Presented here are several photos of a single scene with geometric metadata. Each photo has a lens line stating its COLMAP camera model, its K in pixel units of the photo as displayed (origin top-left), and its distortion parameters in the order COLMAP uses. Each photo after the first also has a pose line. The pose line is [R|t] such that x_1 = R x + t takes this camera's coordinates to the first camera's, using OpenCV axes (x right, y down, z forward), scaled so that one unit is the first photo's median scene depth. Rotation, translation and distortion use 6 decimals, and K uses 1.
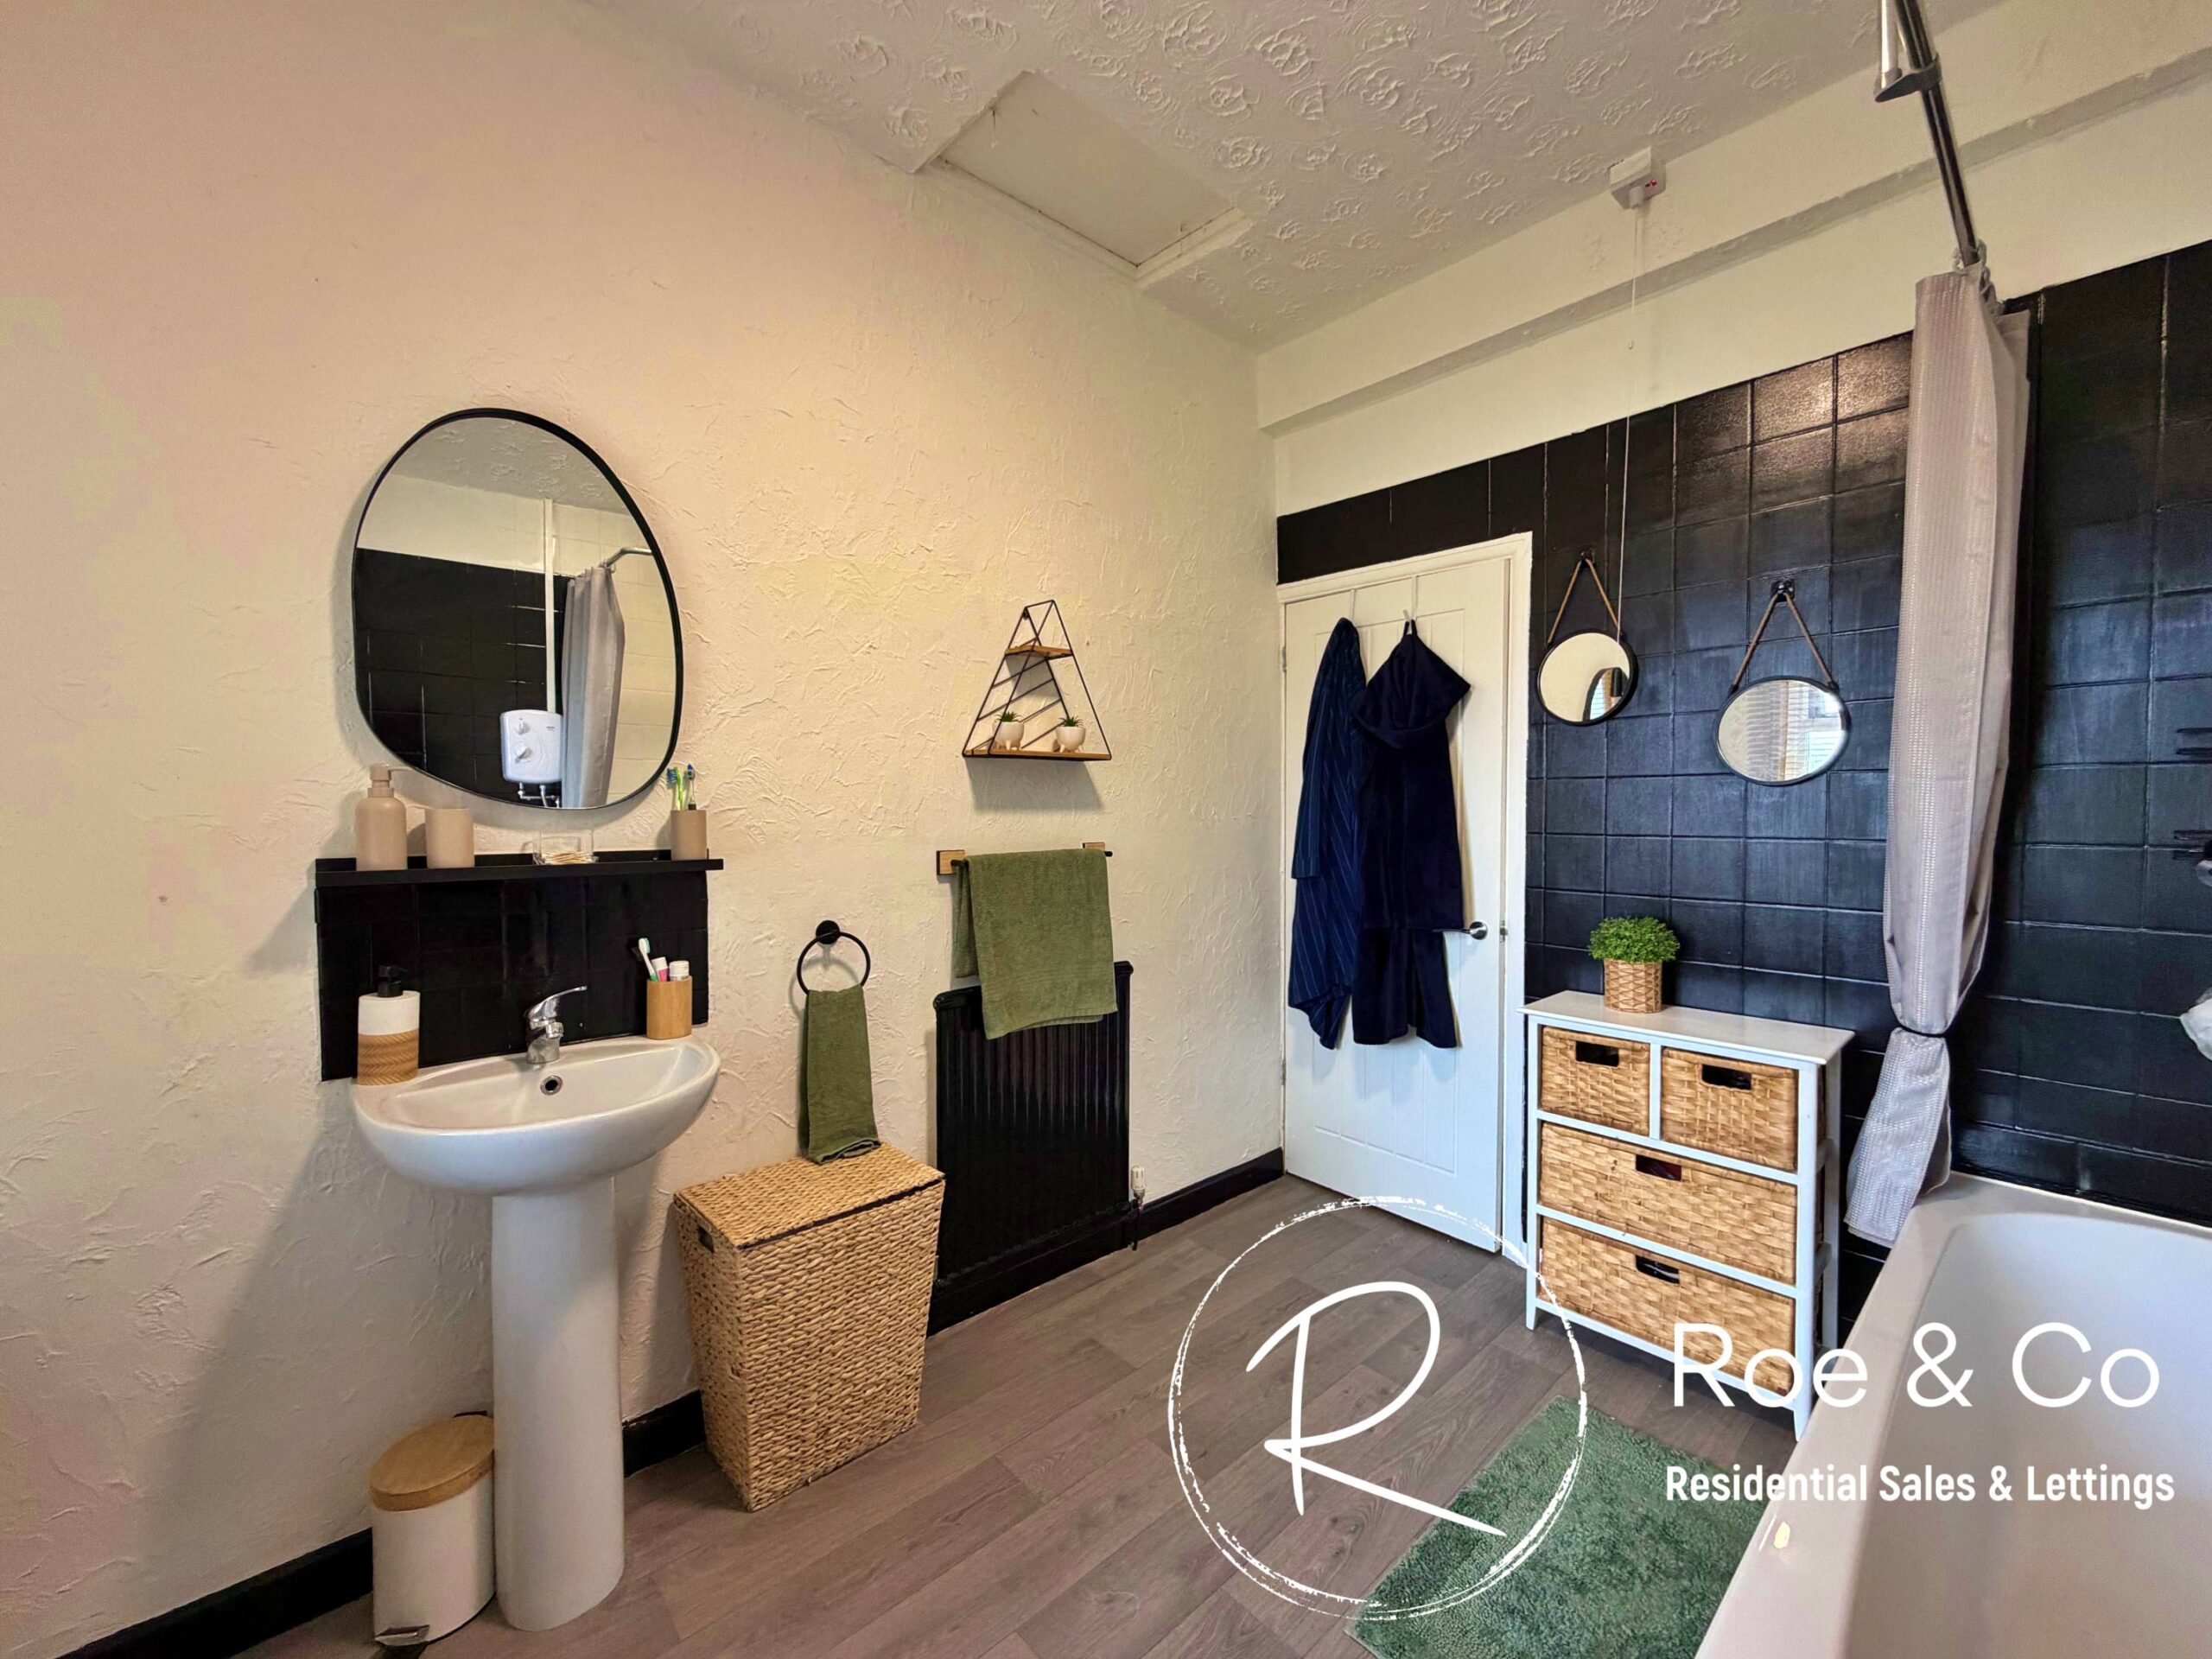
lens RADIAL K [[884.4, 0, 1103.9], [0, 884.4, 836.2], [0, 0, 1]] dist [0.001722, 0.000247]
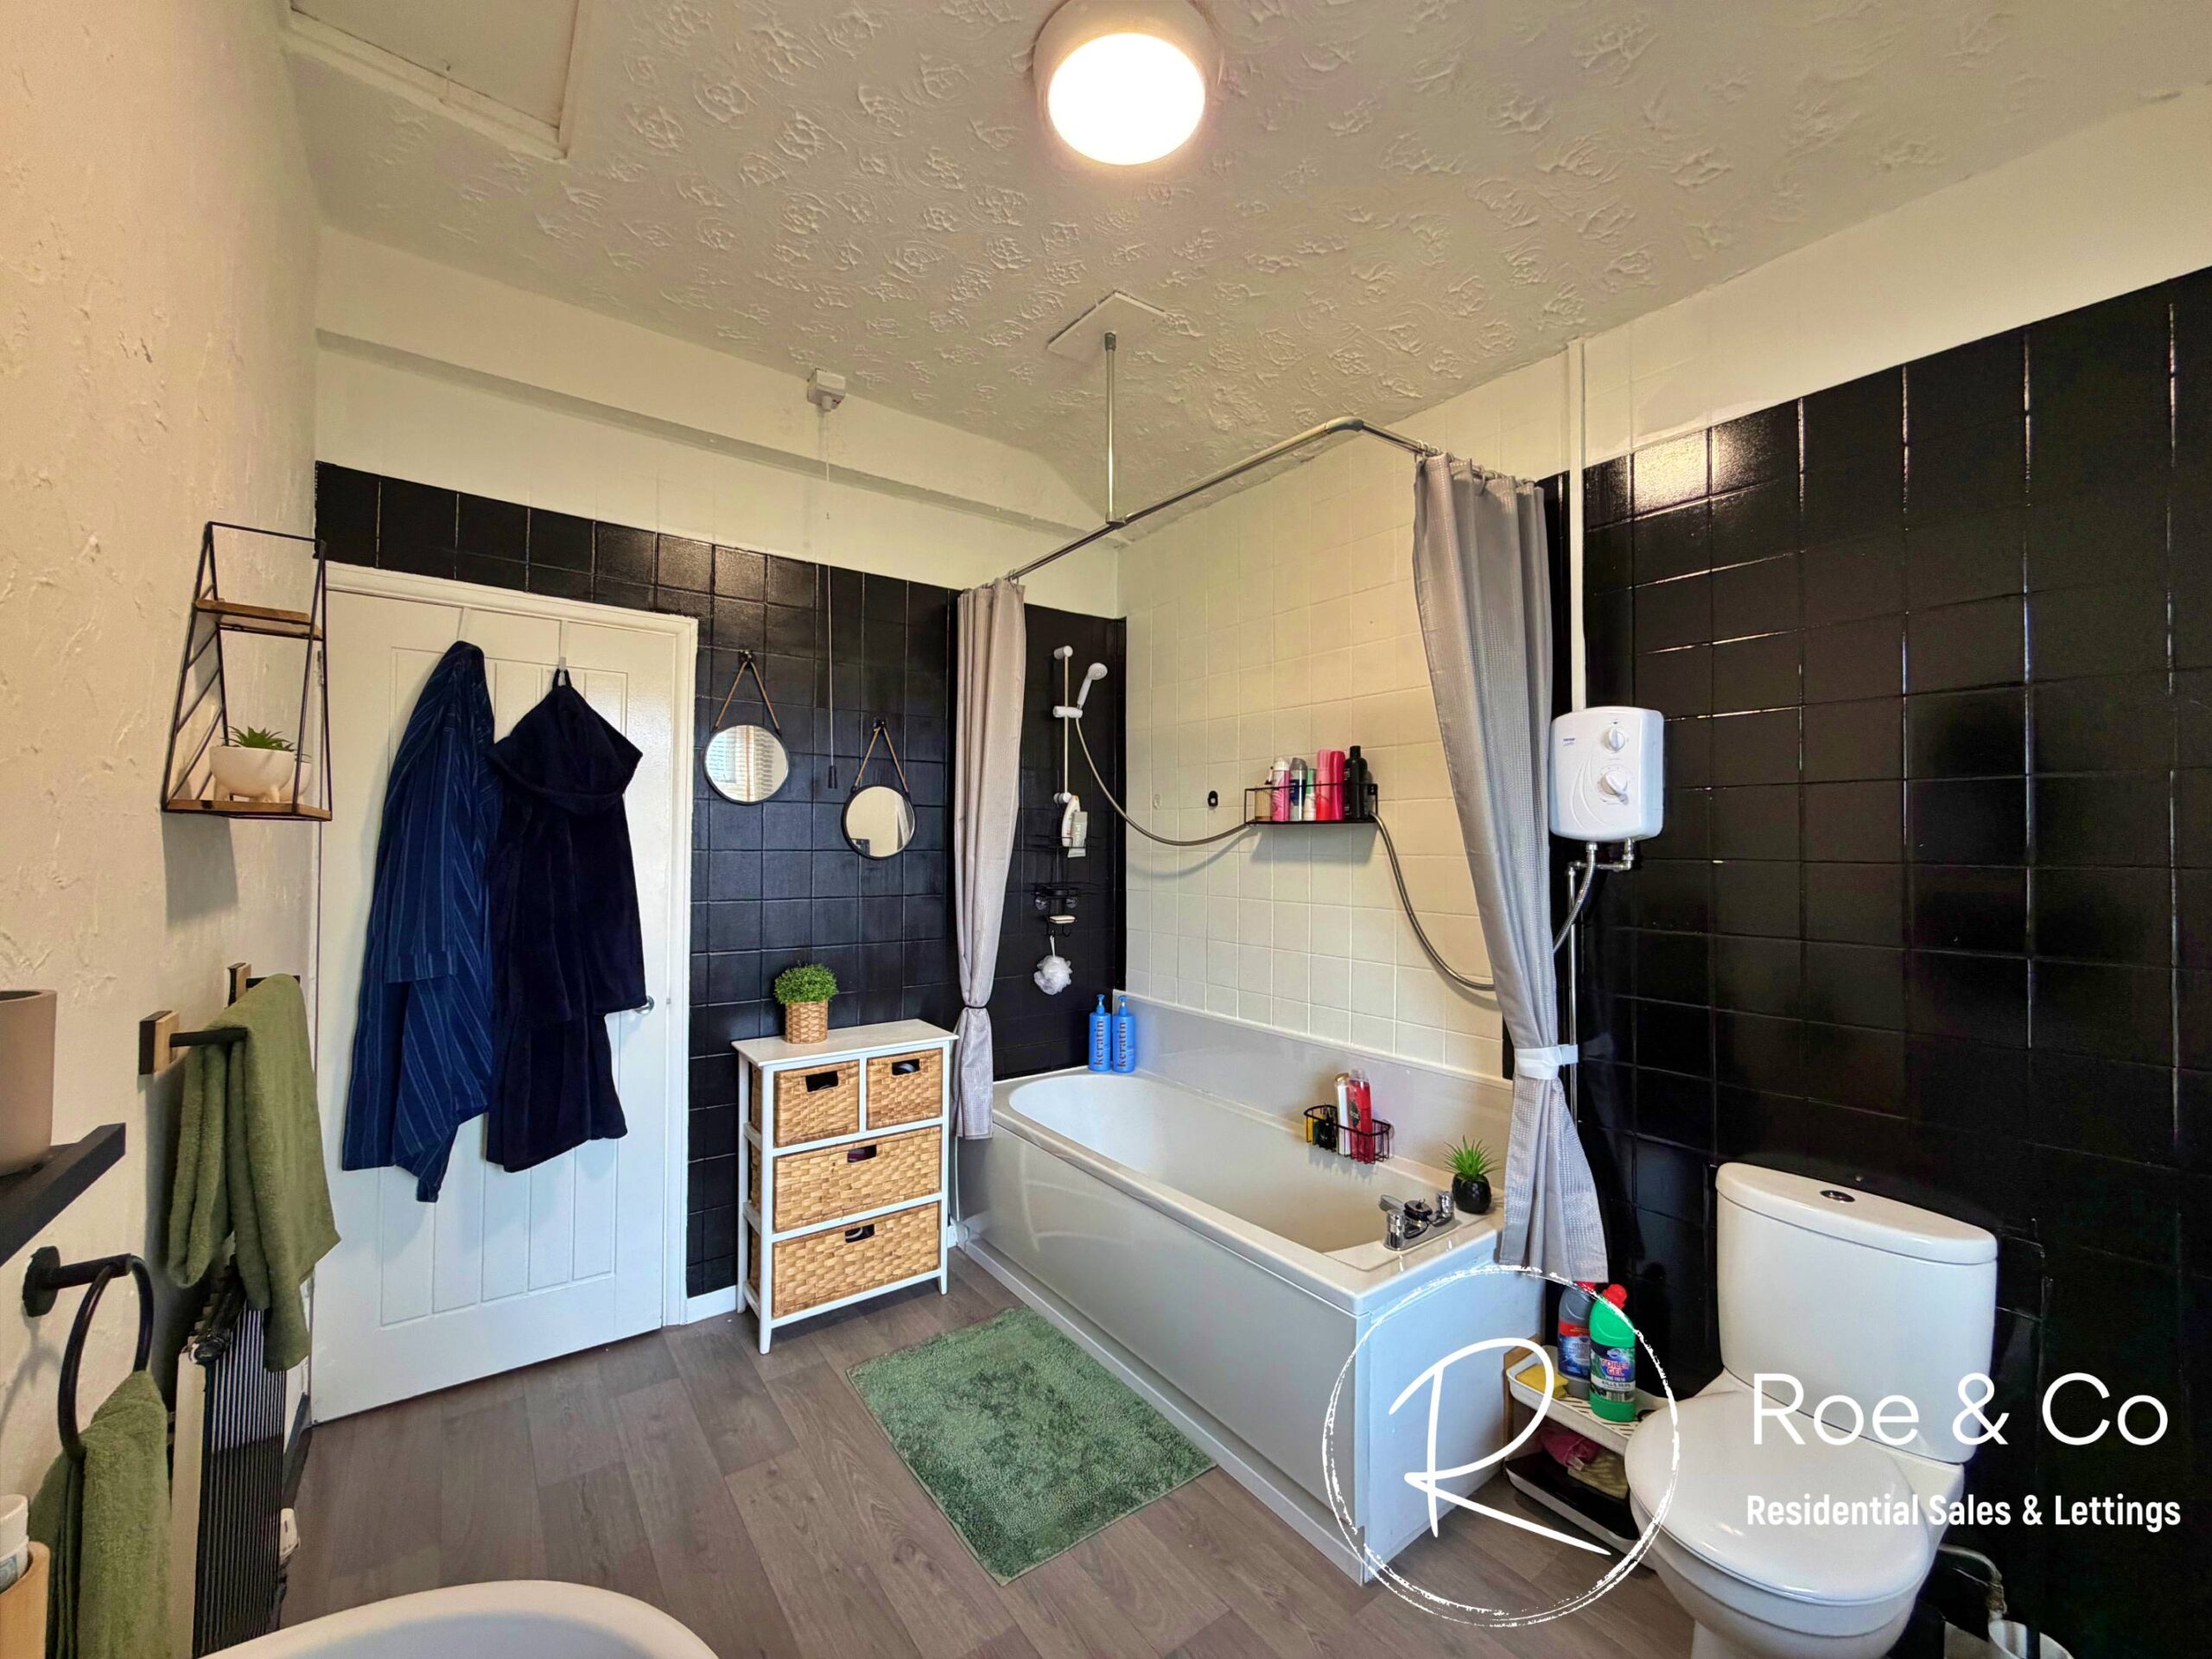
lens RADIAL K [[884.4, 0, 1103.9], [0, 884.4, 836.2], [0, 0, 1]] dist [0.001722, 0.000247]
pose [[0.089359, 0.014258, 0.995897, -0.597897], [0.027106, 0.999492, -0.016742, -0.057303], [-0.995631, 0.028491, 0.088927, 0.474418]]
